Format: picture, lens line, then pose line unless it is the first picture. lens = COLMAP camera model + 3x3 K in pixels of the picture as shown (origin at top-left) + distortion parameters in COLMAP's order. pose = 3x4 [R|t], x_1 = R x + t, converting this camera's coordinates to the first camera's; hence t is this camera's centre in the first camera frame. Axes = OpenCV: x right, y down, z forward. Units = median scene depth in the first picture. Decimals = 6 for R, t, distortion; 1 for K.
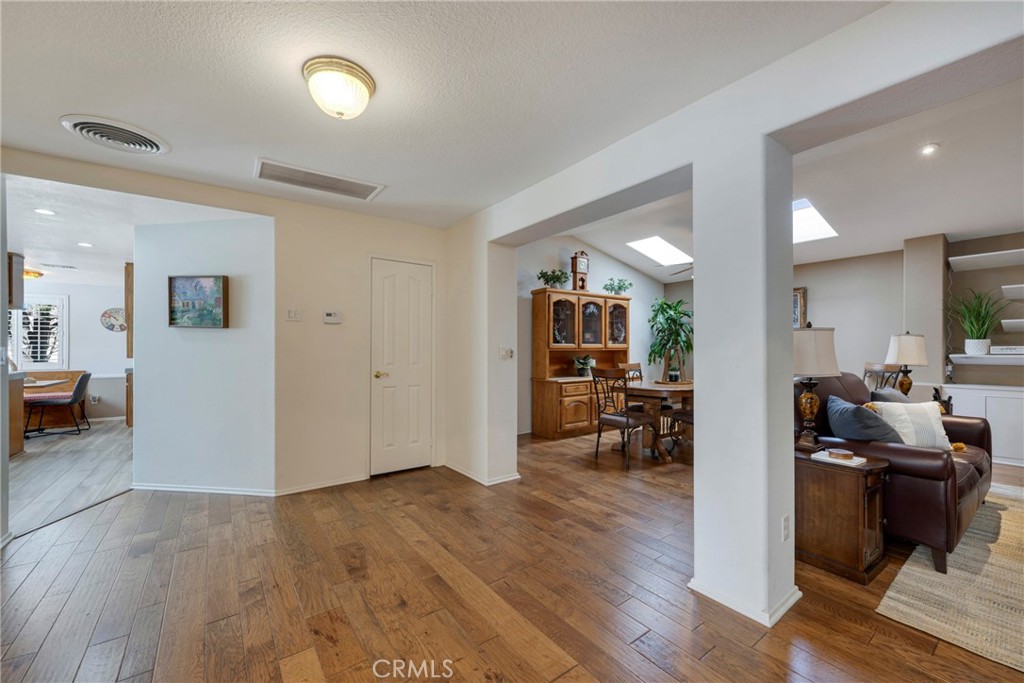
lens RADIAL K [[411.0, 0, 510.5], [0, 411.0, 346.6], [0, 0, 1]] dist [-0.002530, 0.000398]
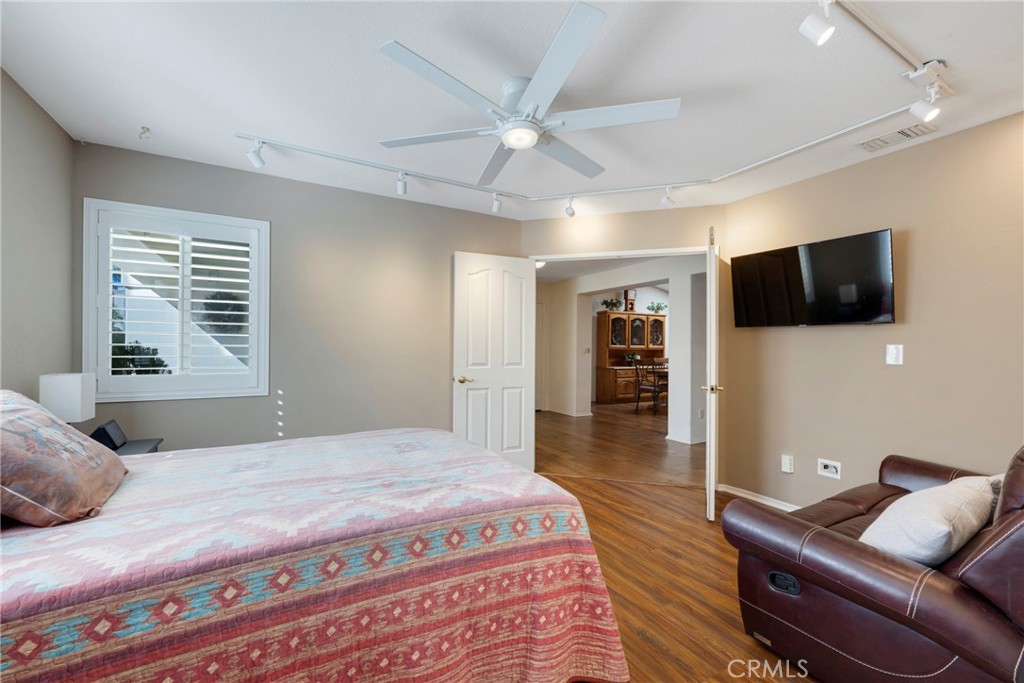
lens RADIAL K [[411.0, 0, 457.1], [0, 411.0, 347.1], [0, 0, 1]] dist [-0.002530, 0.000398]
pose [[0.967969, 0.009786, -0.250879, -0.073334], [-0.009221, 0.999952, 0.003426, 0.000870], [0.250900, -0.001003, 0.968012, -0.680613]]
